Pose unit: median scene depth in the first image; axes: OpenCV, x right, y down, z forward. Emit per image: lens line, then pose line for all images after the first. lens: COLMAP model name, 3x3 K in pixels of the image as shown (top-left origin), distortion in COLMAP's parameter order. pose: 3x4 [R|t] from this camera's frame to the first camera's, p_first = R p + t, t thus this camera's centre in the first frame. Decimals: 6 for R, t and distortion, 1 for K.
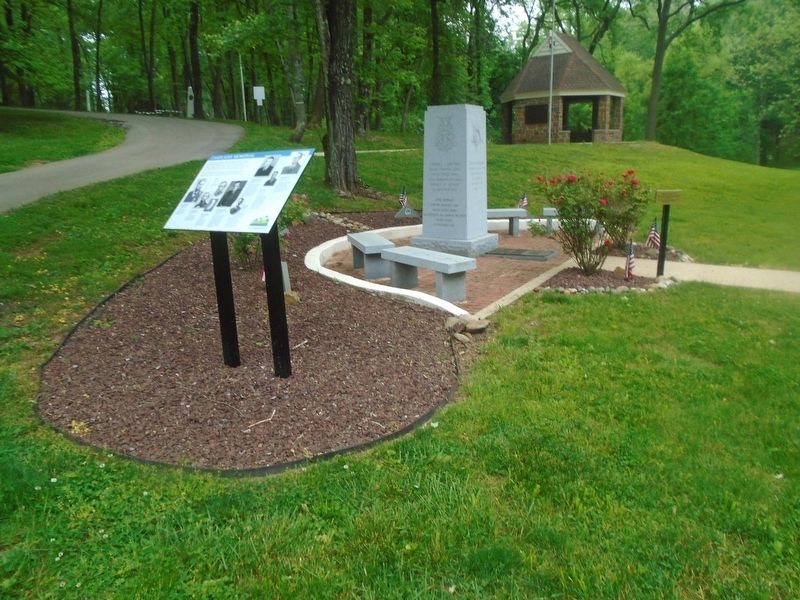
lens RADIAL K [[599.9, 0, 400.0], [0, 599.9, 300.0], [0, 0, 1]] dist [0.000618, 0.000316]
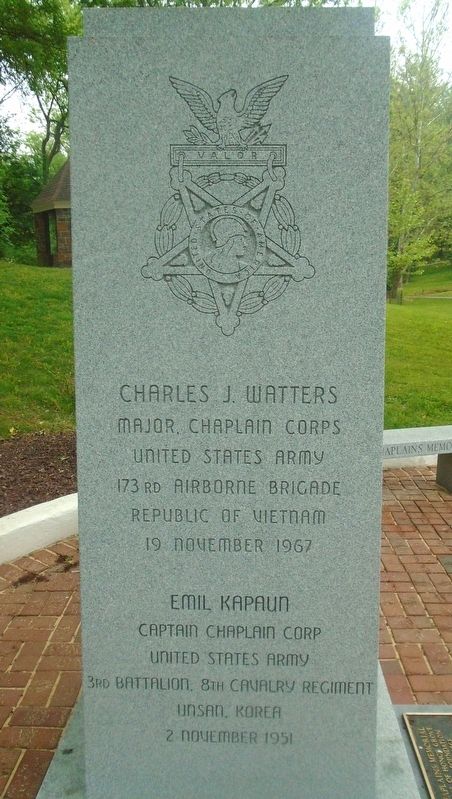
lens RADIAL K [[638.3, 0, 226.0], [0, 638.3, 399.5], [0, 0, 1]] dist [-0.069474, -0.001062]
pose [[0.880363, -0.073461, 0.468578, -0.003793], [0.097554, 0.994855, -0.027317, -0.216982], [-0.464160, 0.069760, 0.883000, 0.841026]]
